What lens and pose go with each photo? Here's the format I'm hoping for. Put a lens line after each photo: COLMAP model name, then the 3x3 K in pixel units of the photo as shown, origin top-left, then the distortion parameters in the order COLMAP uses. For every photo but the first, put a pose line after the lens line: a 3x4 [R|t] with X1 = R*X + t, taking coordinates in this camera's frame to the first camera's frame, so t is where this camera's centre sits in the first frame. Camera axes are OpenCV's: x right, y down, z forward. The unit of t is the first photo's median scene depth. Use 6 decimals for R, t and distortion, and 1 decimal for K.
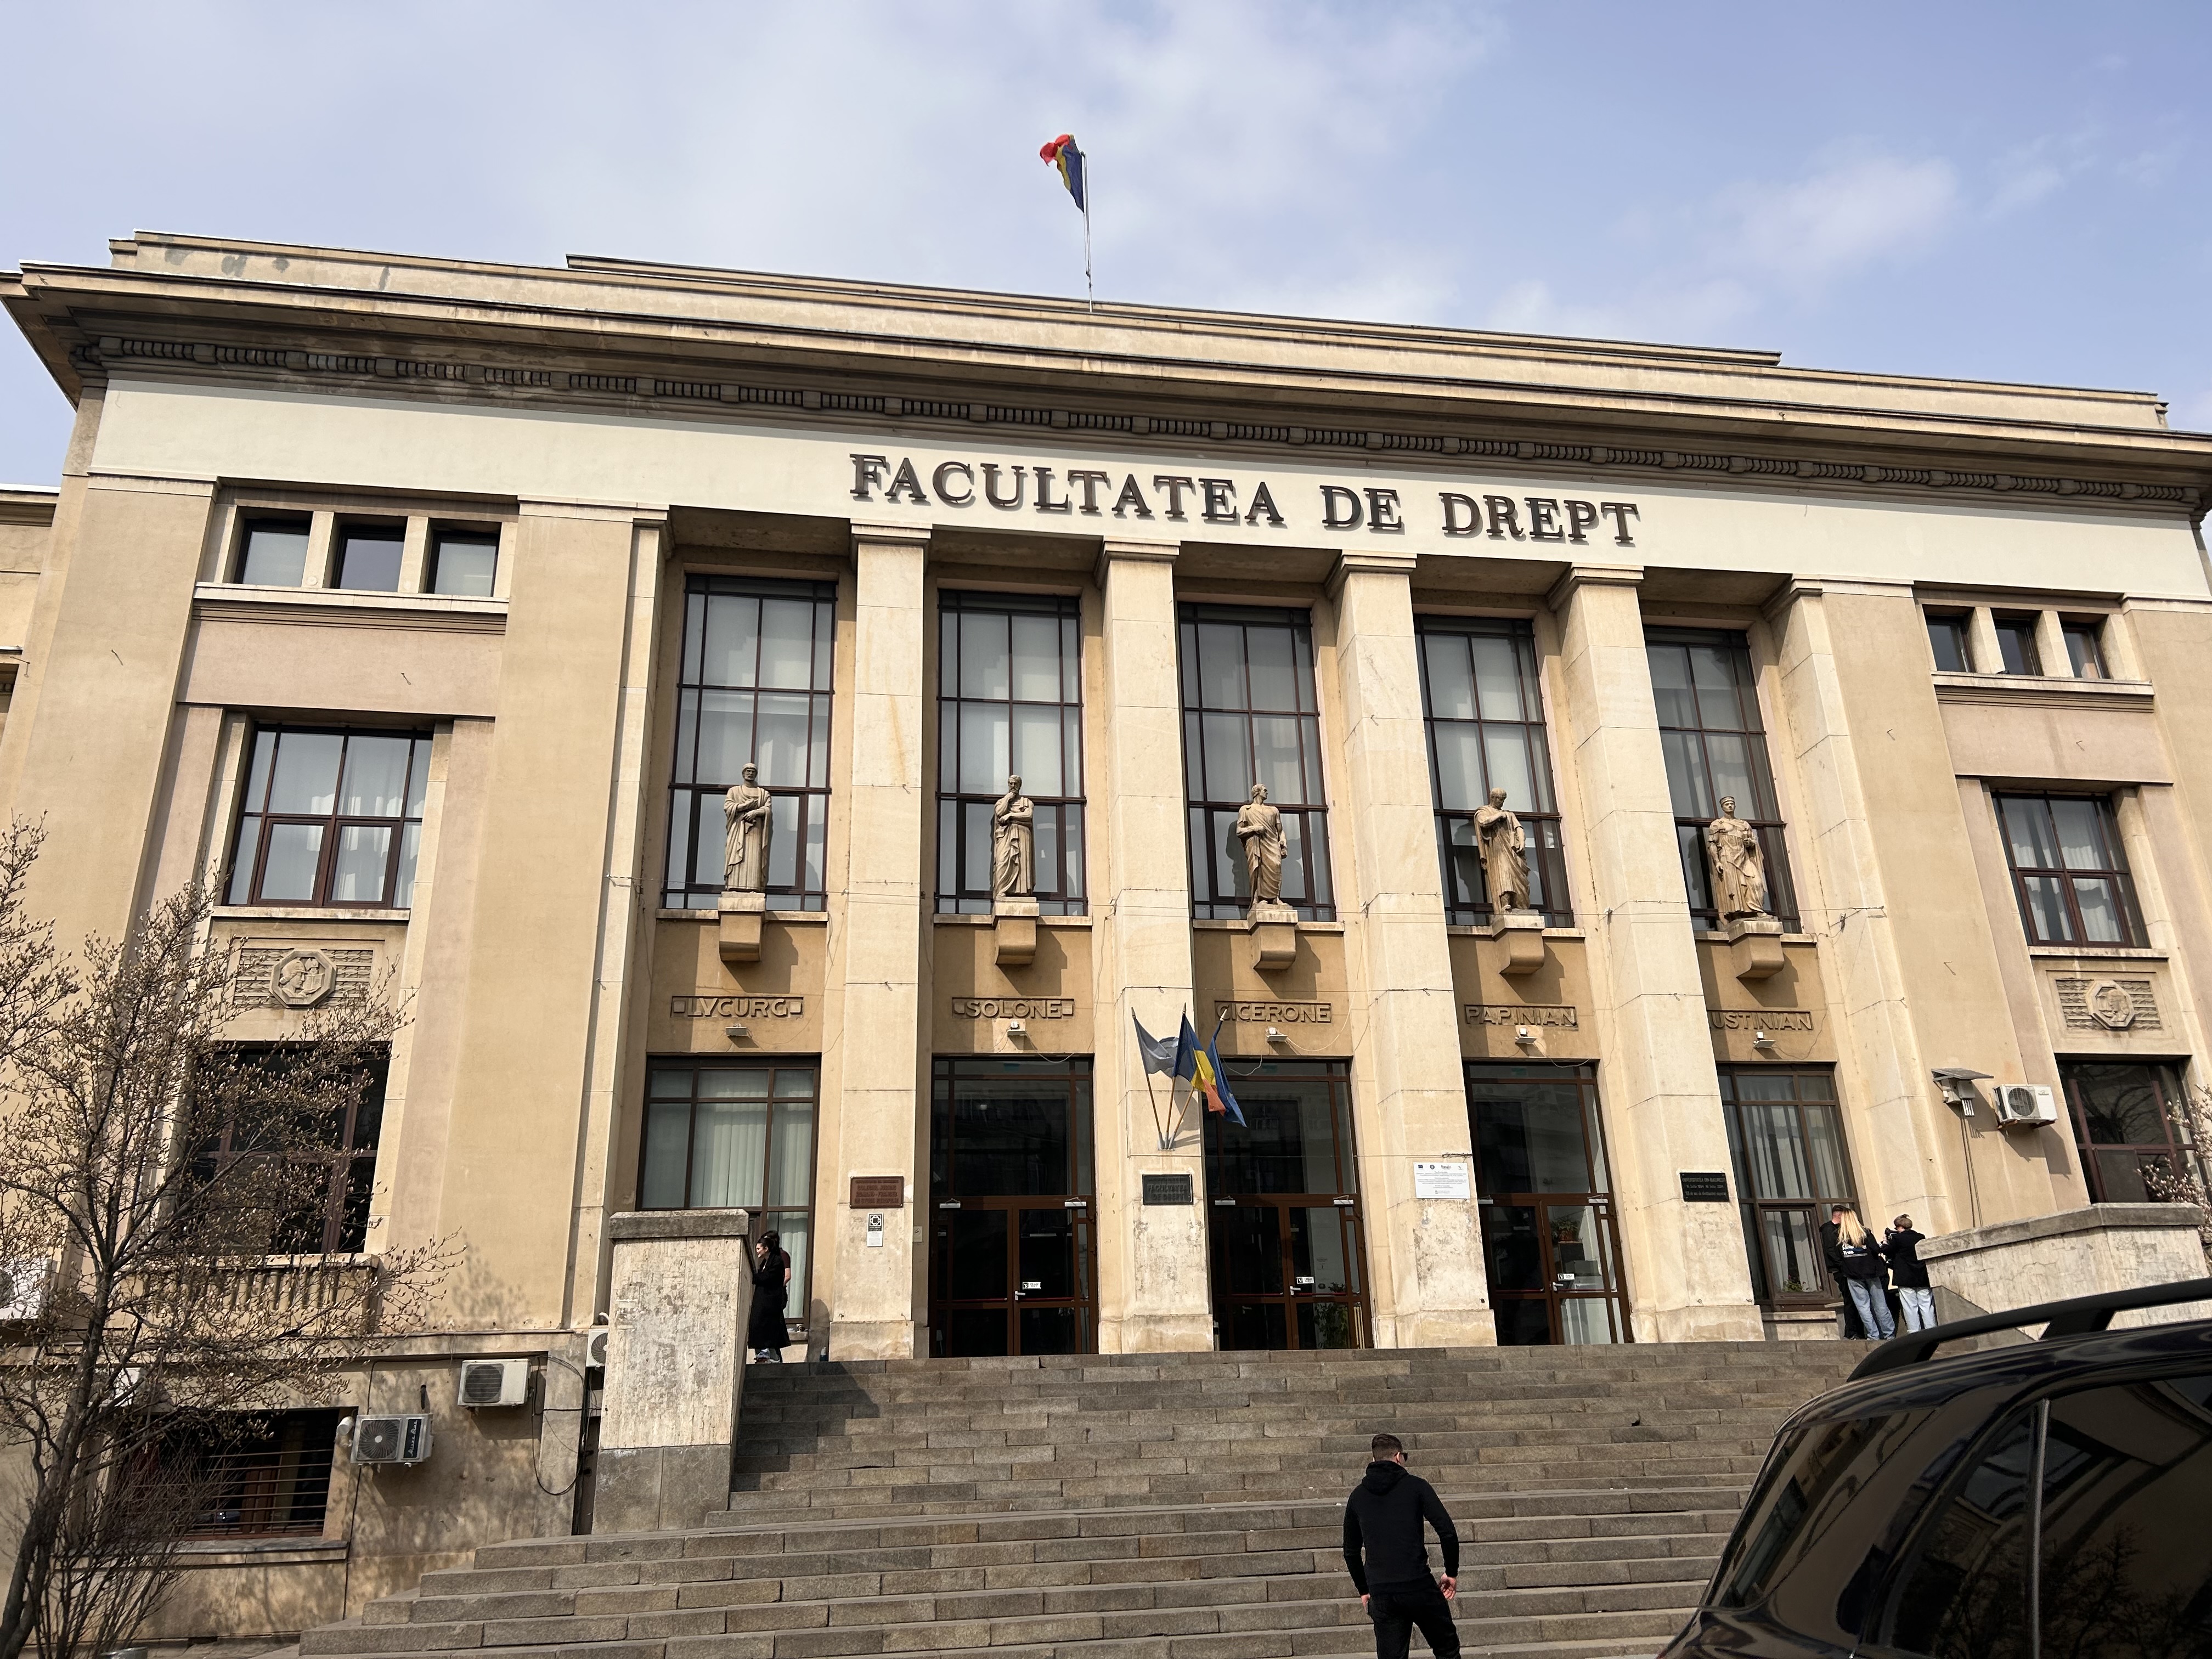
lens RADIAL K [[1643.3, 0, 1118.6], [0, 1643.3, 821.7], [0, 0, 1]] dist [0.056987, -0.065641]
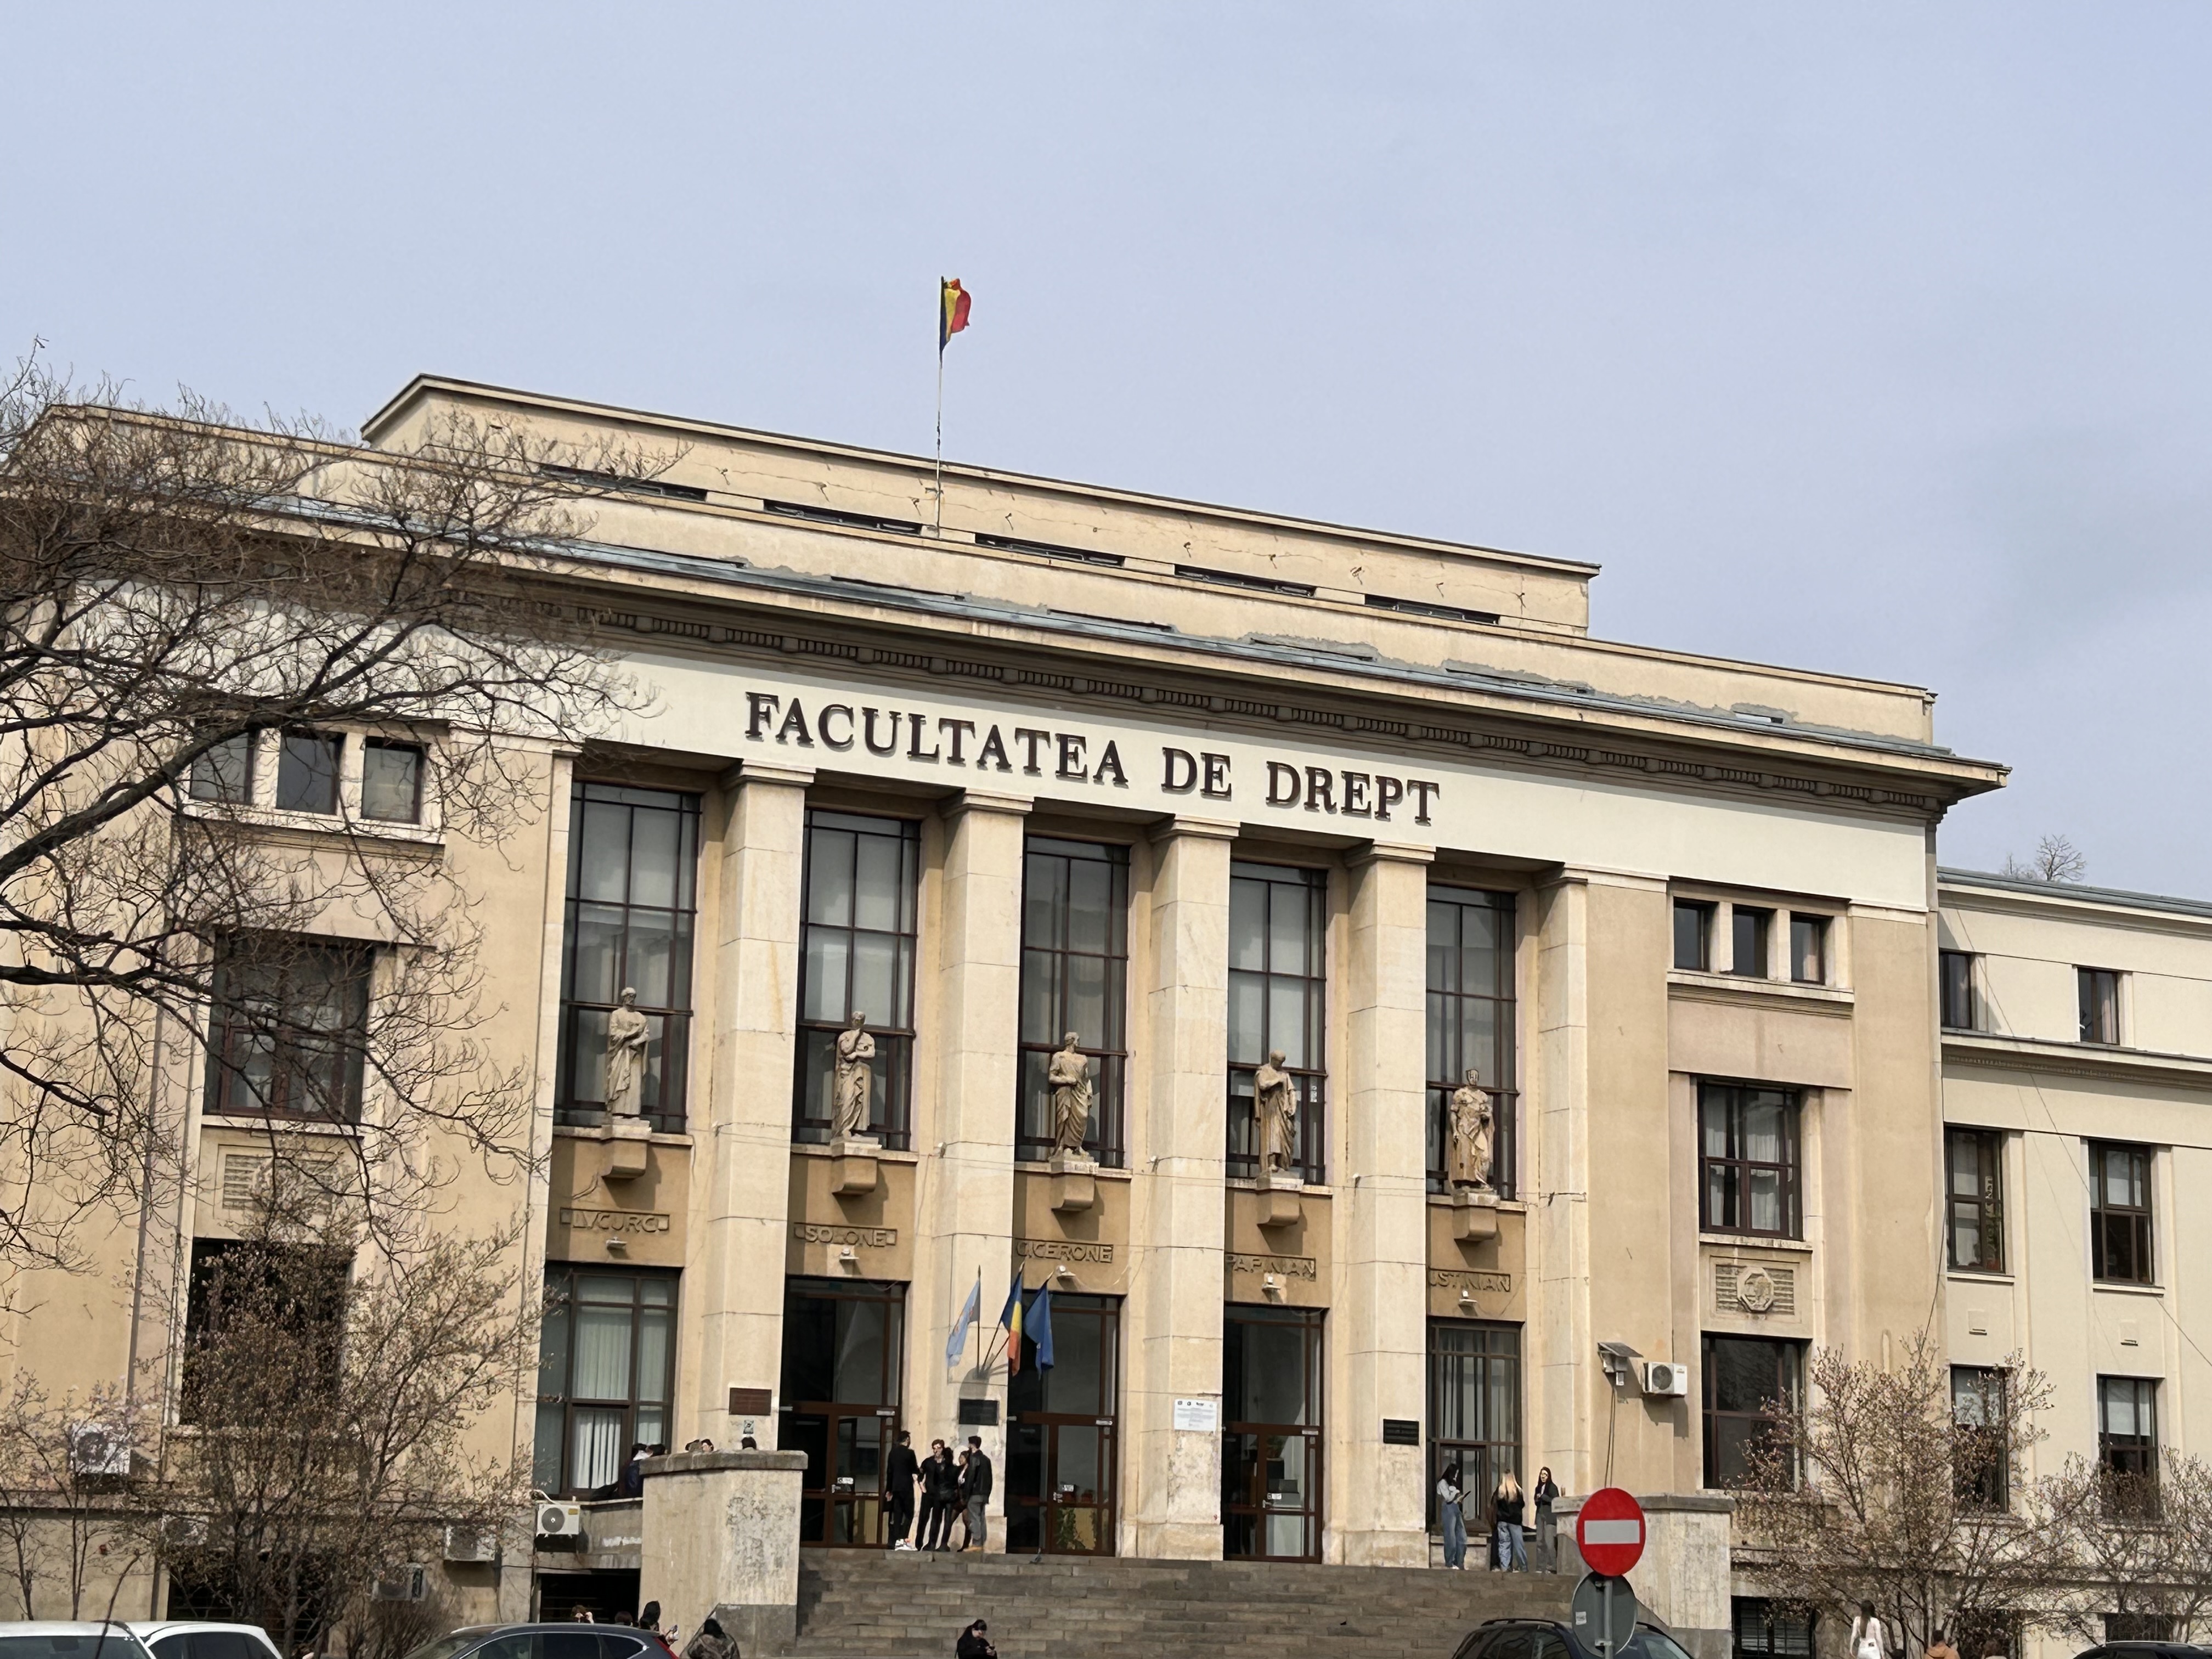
lens RADIAL K [[3928.8, 0, 1144.5], [0, 3928.8, 826.2], [0, 0, 1]] dist [0.297368, -1.827918]
pose [[0.950914, 0.111395, 0.288712, -0.616488], [-0.155705, 0.978494, 0.135301, -0.502226], [-0.267431, -0.173614, 0.947808, -1.397784]]
